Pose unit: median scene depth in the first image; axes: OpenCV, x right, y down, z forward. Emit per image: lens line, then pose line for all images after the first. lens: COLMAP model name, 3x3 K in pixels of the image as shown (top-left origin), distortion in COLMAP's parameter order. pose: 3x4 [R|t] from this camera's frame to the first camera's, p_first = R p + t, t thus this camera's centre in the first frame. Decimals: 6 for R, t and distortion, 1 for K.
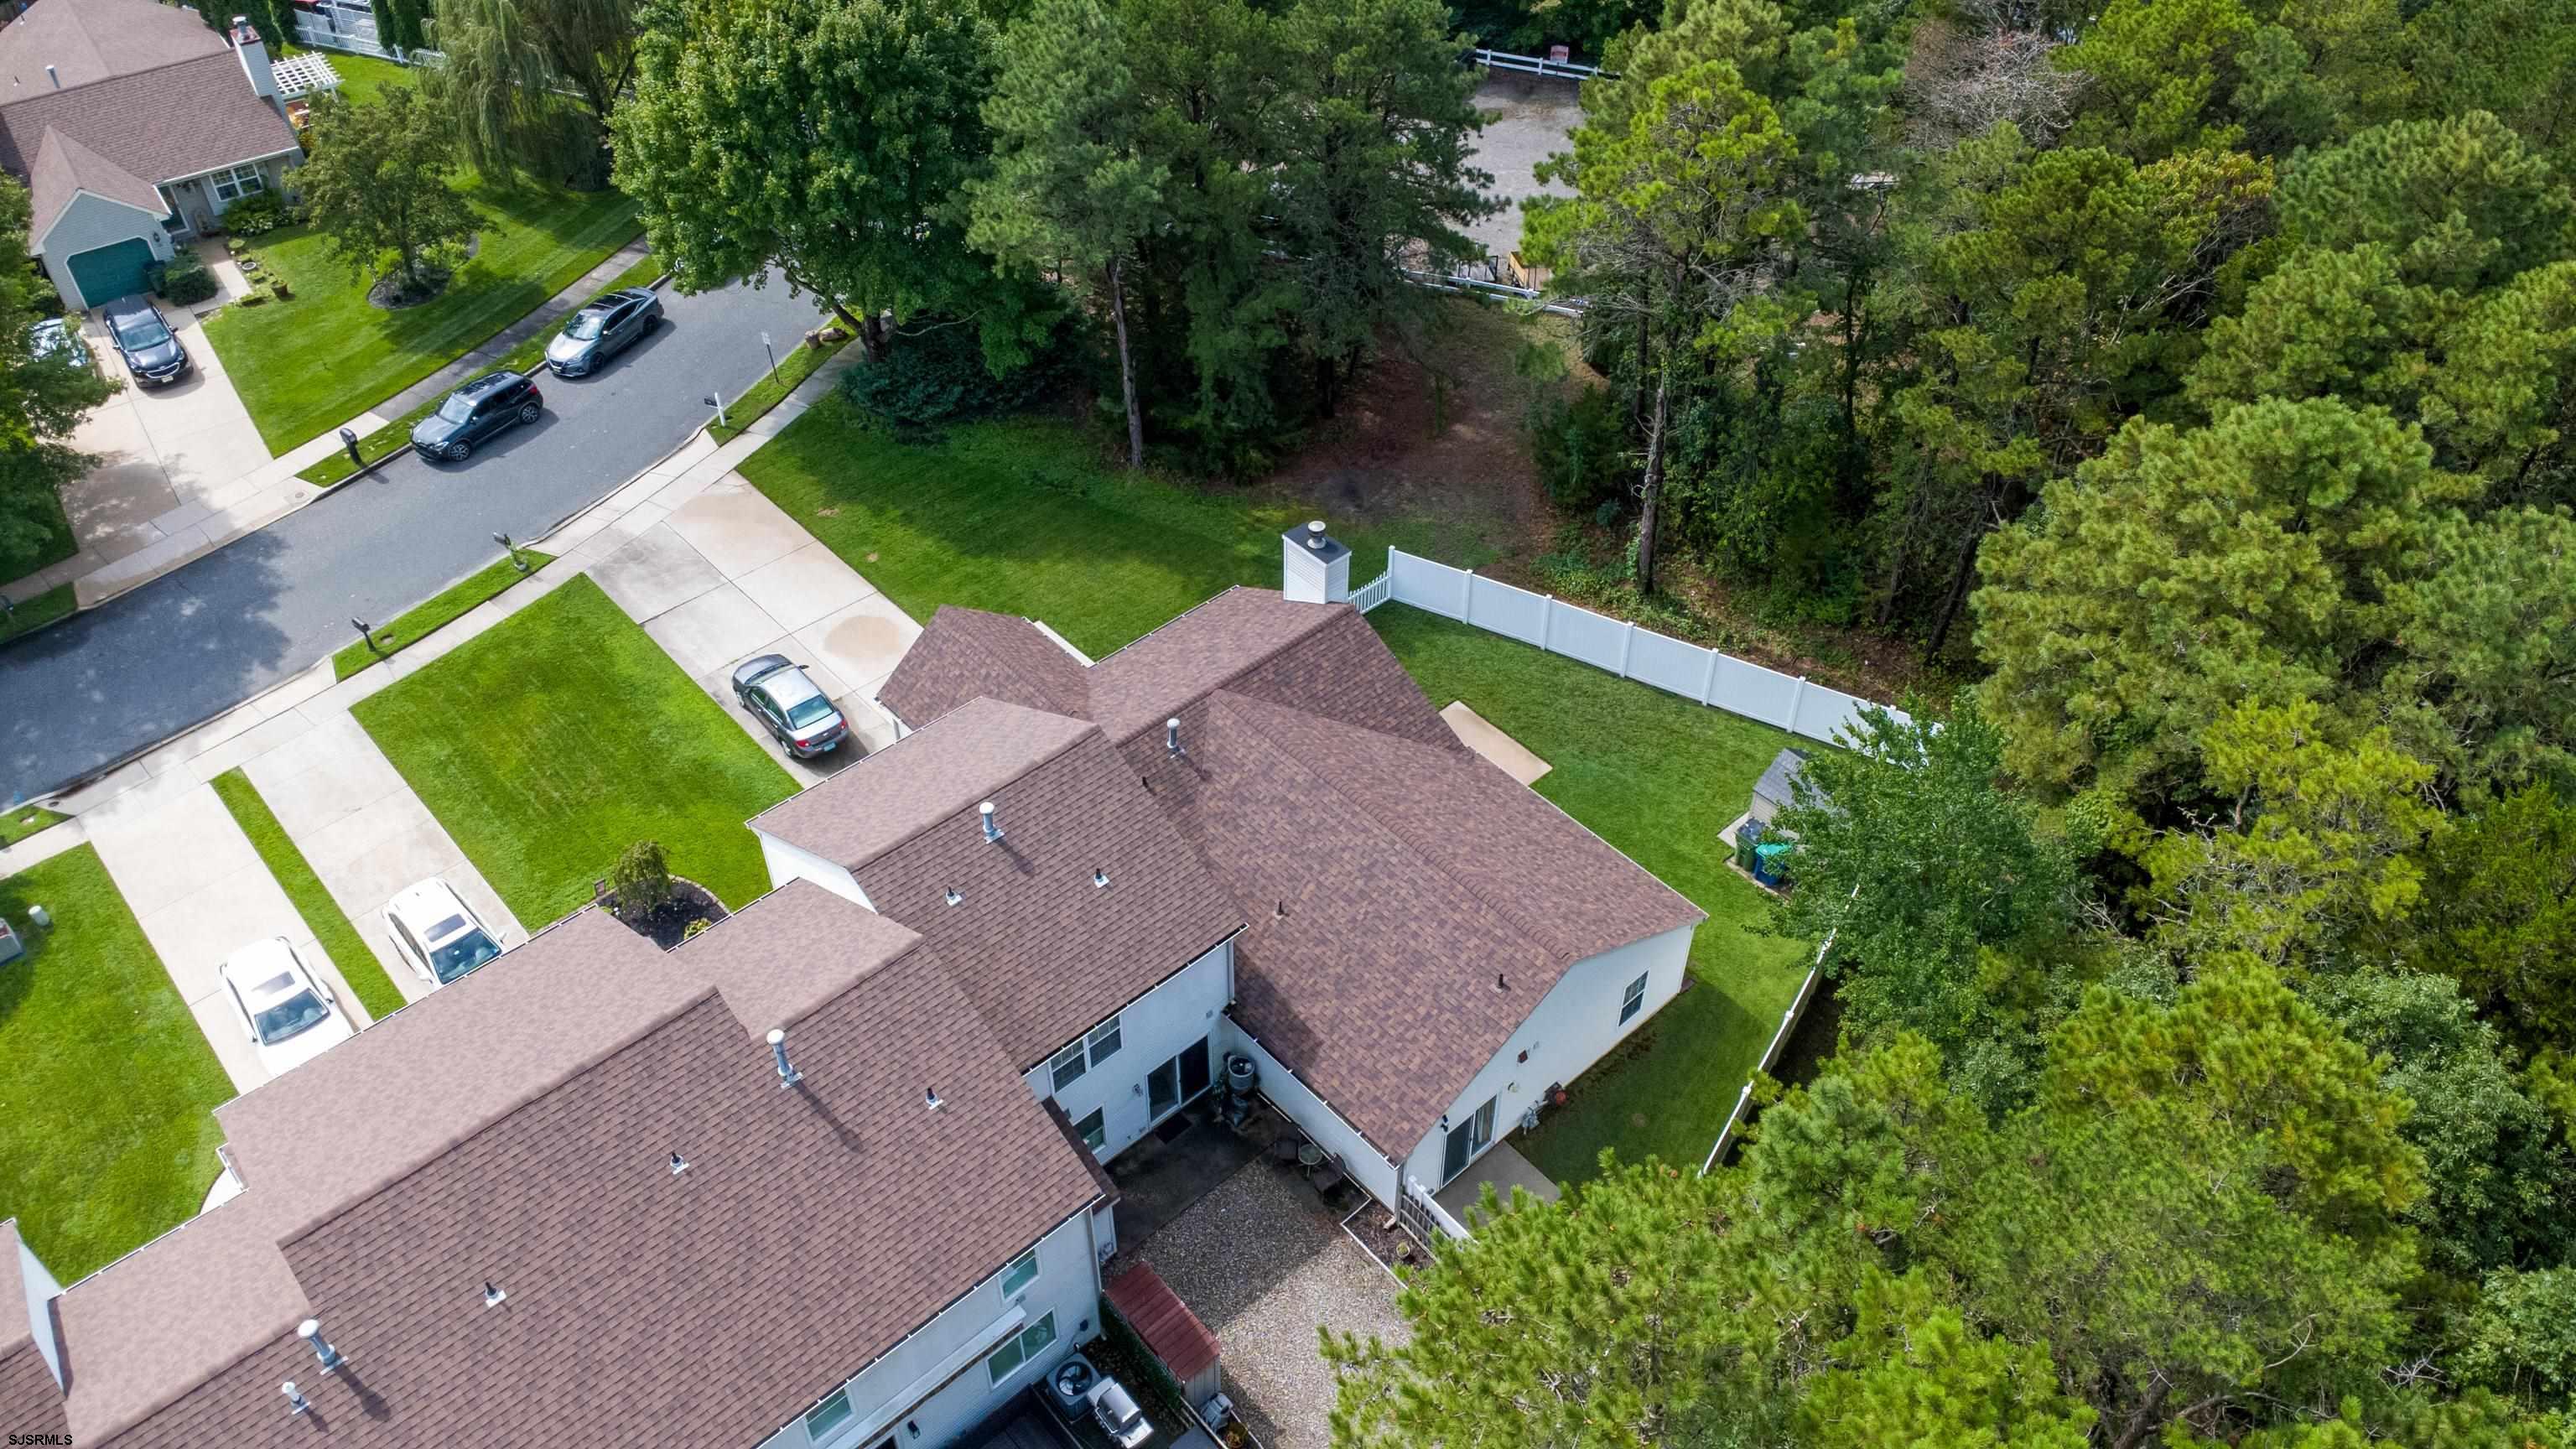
lens RADIAL K [[1814.8, 0, 1291.2], [0, 1814.8, 732.0], [0, 0, 1]] dist [0.021752, -0.037988]
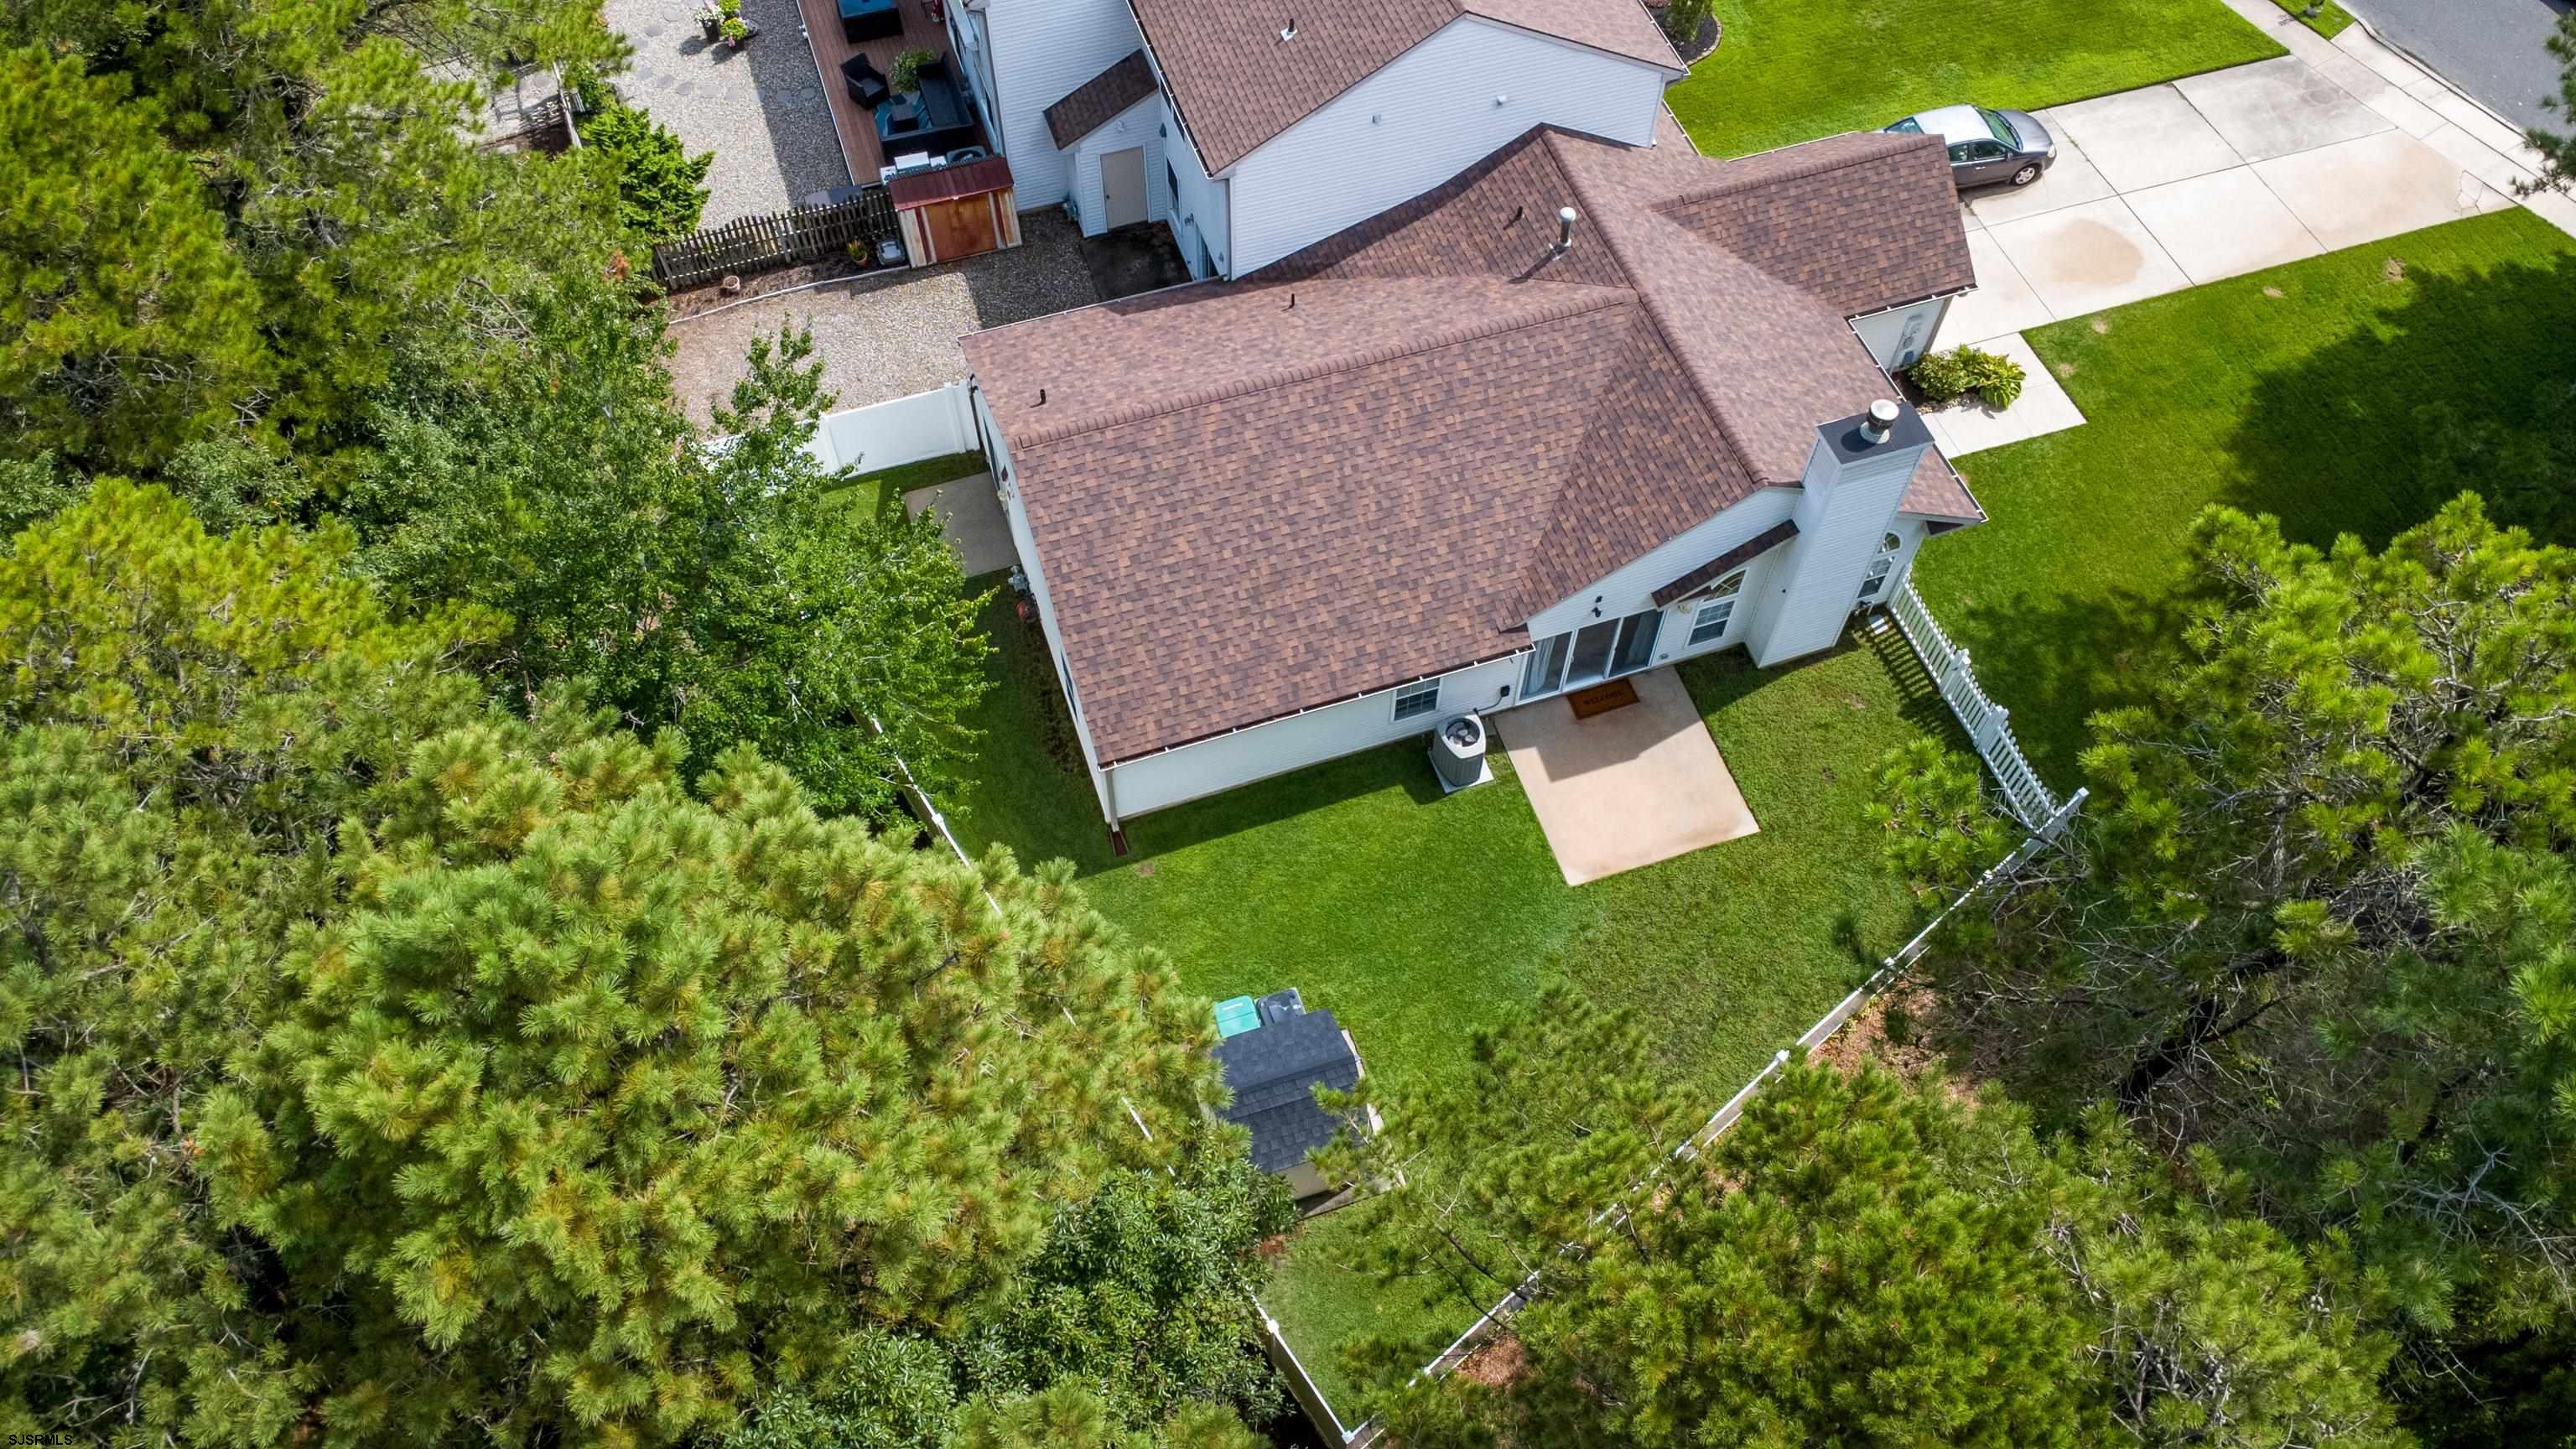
lens RADIAL K [[1814.8, 0, 1280.4], [0, 1814.8, 731.0], [0, 0, 1]] dist [0.021752, -0.037988]
pose [[-0.401978, 0.767378, -0.499545, 0.437180], [-0.629792, 0.164308, 0.759187, -0.387856], [0.664662, 0.619786, 0.417240, 0.597225]]
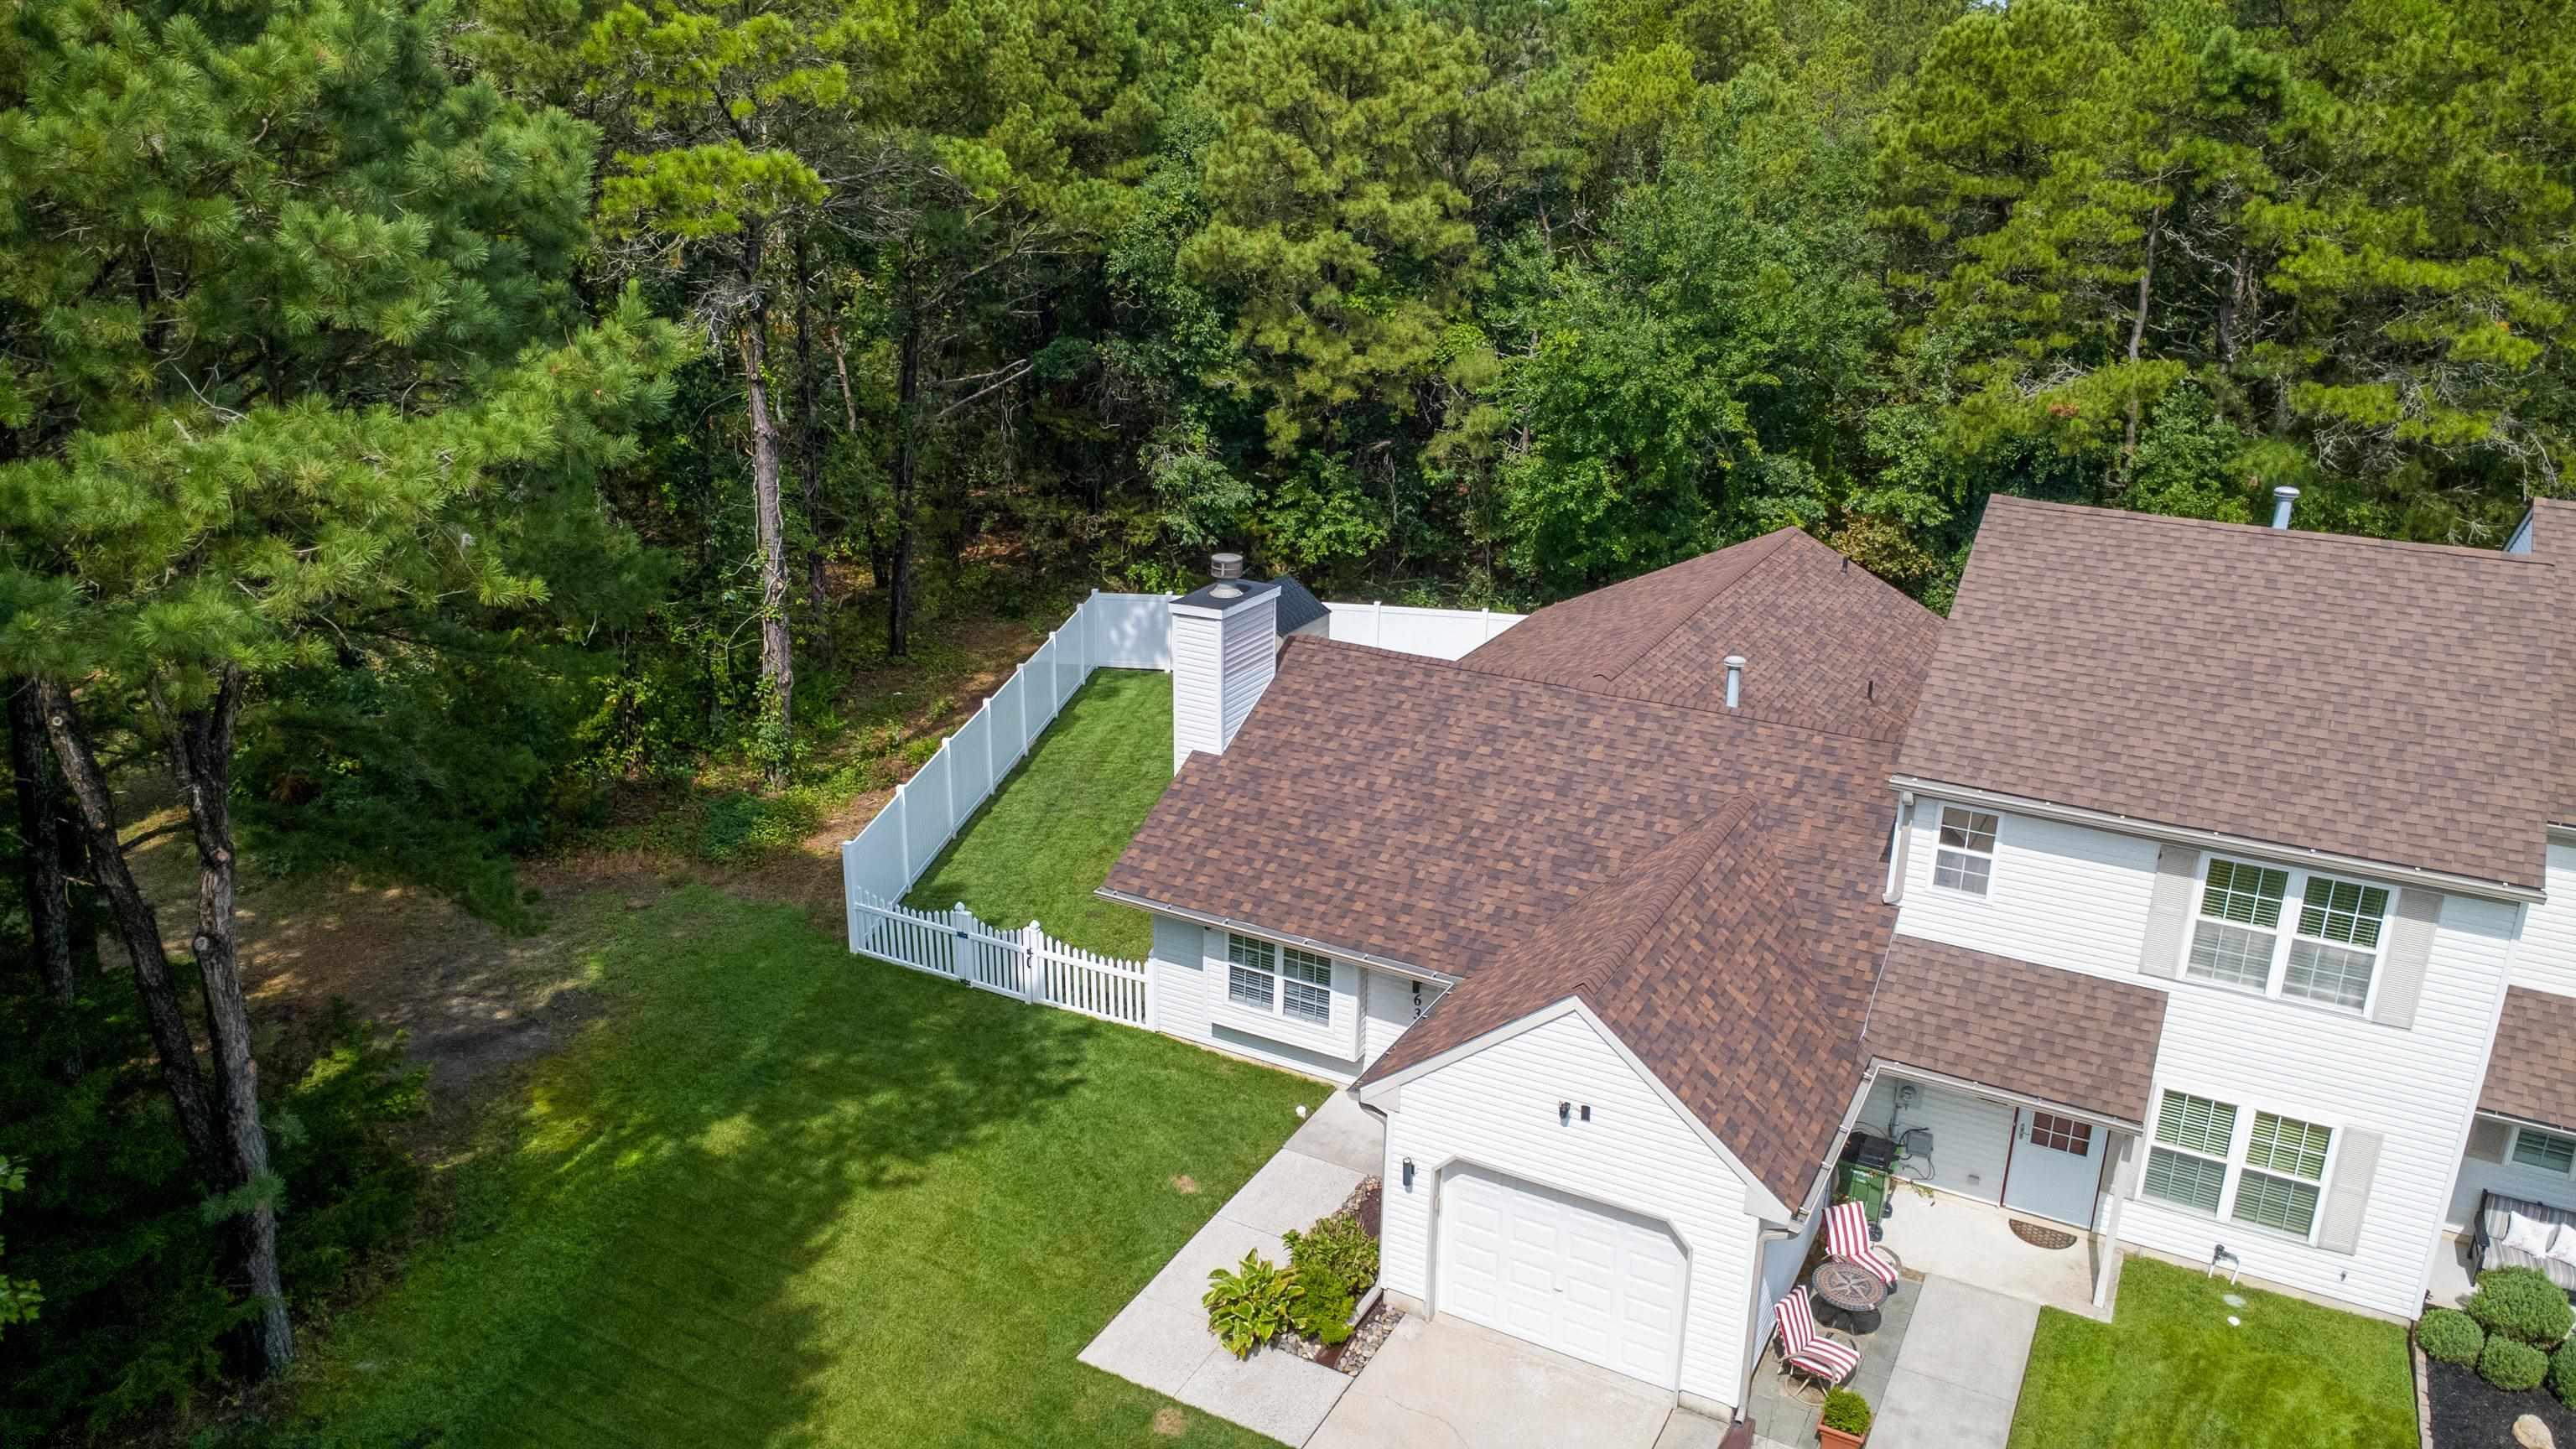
lens RADIAL K [[1814.8, 0, 1287.0], [0, 1814.8, 729.0], [0, 0, 1]] dist [0.021752, -0.037988]
pose [[-0.330255, -0.321436, 0.887474, -0.445678], [0.625616, 0.629493, 0.460807, -0.288030], [-0.706779, 0.707402, -0.006798, 0.913937]]
